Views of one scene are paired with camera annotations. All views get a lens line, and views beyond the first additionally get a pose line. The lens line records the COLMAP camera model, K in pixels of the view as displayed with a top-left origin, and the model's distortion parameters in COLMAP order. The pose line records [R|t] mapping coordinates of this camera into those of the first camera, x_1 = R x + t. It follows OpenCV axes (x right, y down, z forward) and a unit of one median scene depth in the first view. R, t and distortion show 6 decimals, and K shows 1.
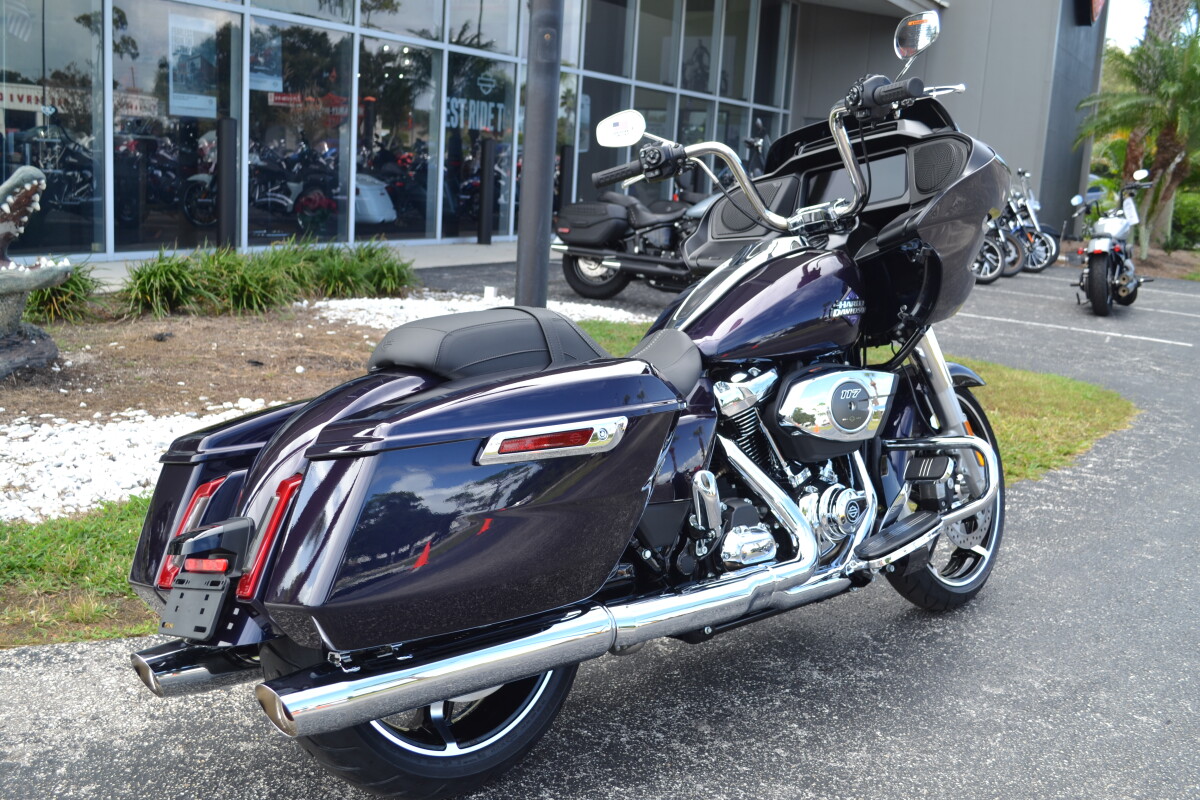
lens RADIAL K [[1237.0, 0, 602.1], [0, 1237.0, 351.0], [0, 0, 1]] dist [-0.062765, 0.024352]
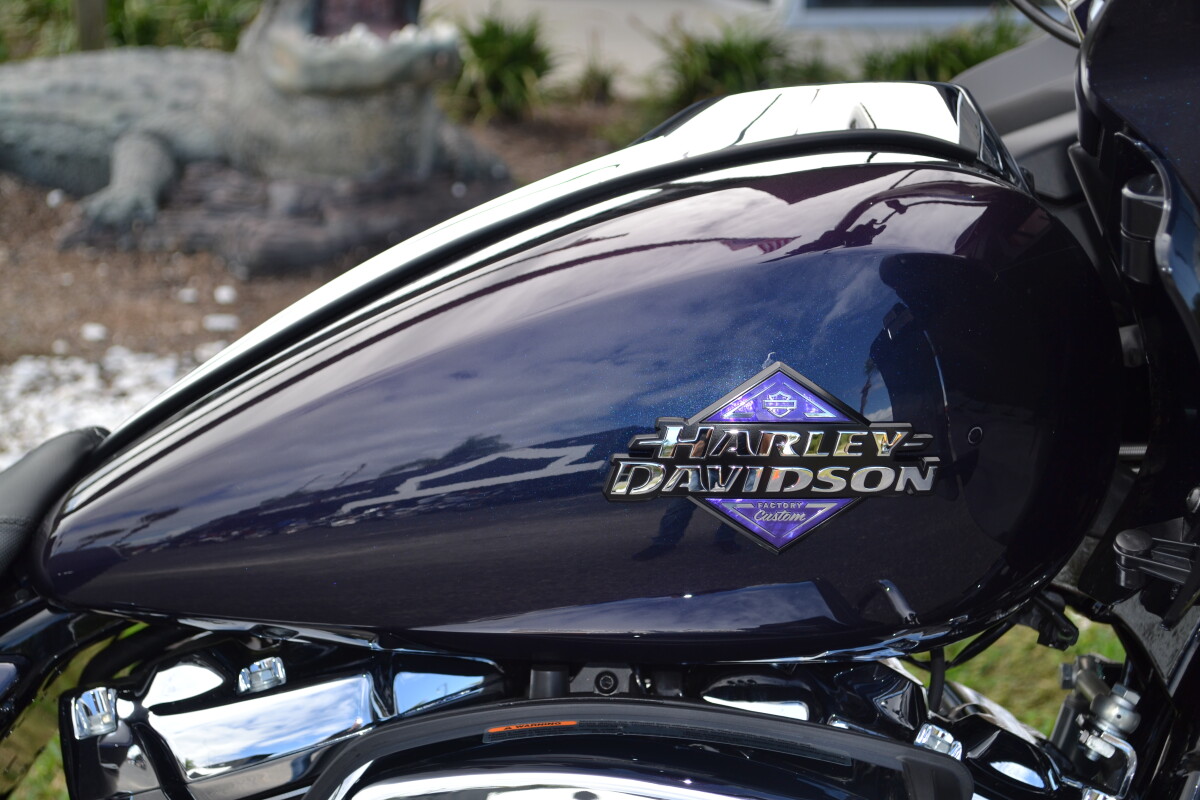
lens RADIAL K [[2272.1, 0, 559.4], [0, 2272.1, 399.4], [0, 0, 1]] dist [-0.036714, 0.186077]
pose [[0.683072, 0.155117, -0.713689, 0.449601], [-0.088026, 0.987547, 0.130390, -0.091465], [0.725027, -0.026242, 0.688220, 0.753236]]
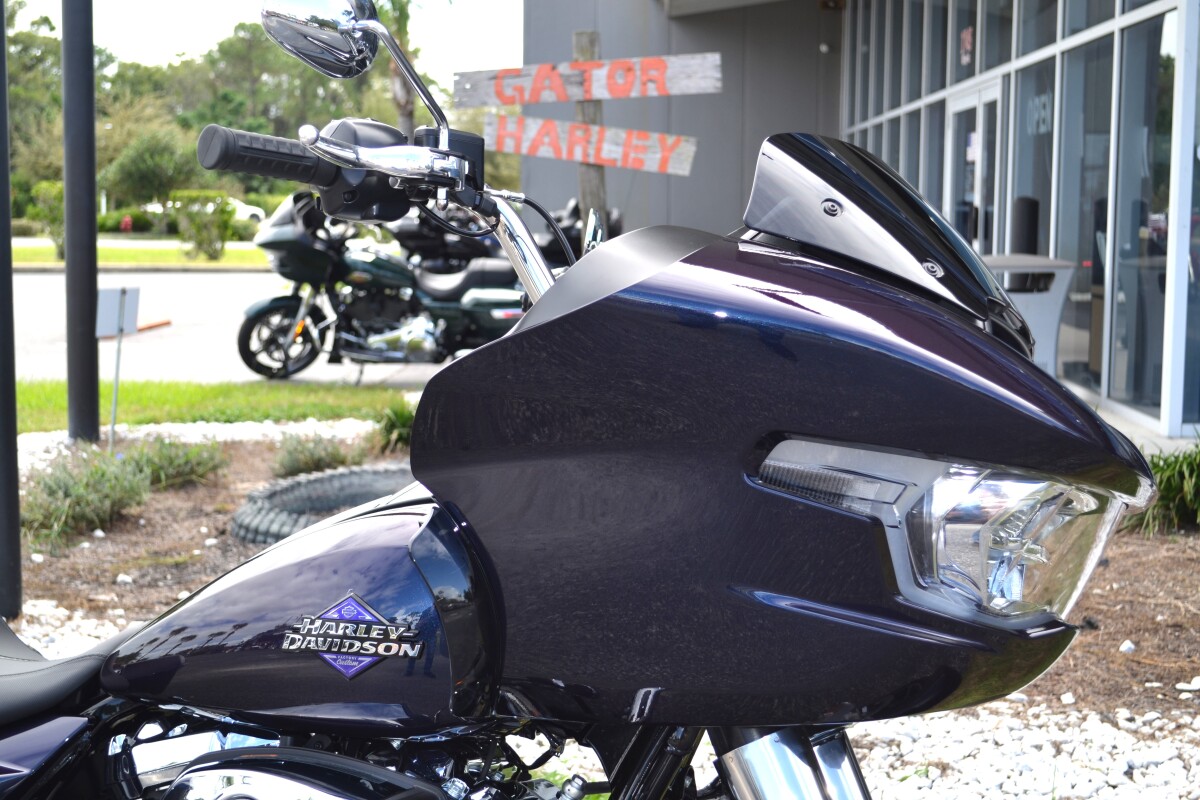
lens RADIAL K [[1820.9, 0, 600.0], [0, 1820.9, 400.0], [0, 0, 1]] dist [-0.034382, -0.036676]
pose [[0.437091, 0.039936, -0.898530, 0.845114], [-0.115539, 0.993230, -0.012059, -0.125226], [0.891965, 0.109086, 0.438746, 0.815382]]
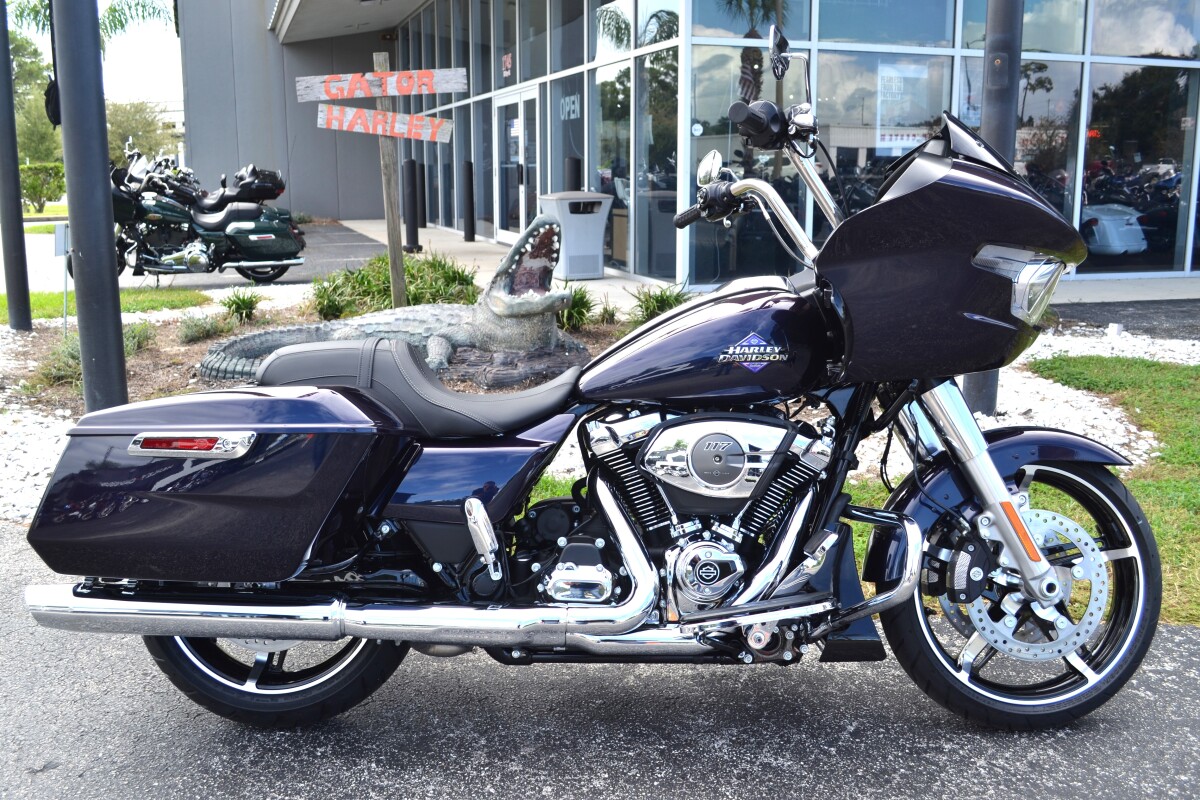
lens RADIAL K [[1166.0, 0, 600.0], [0, 1166.0, 400.0], [0, 0, 1]] dist [-0.077071, 0.005029]
pose [[0.718452, 0.075274, -0.691491, 0.740041], [-0.059215, 0.997137, 0.047022, -0.035784], [0.693051, 0.007164, 0.720853, 0.316754]]
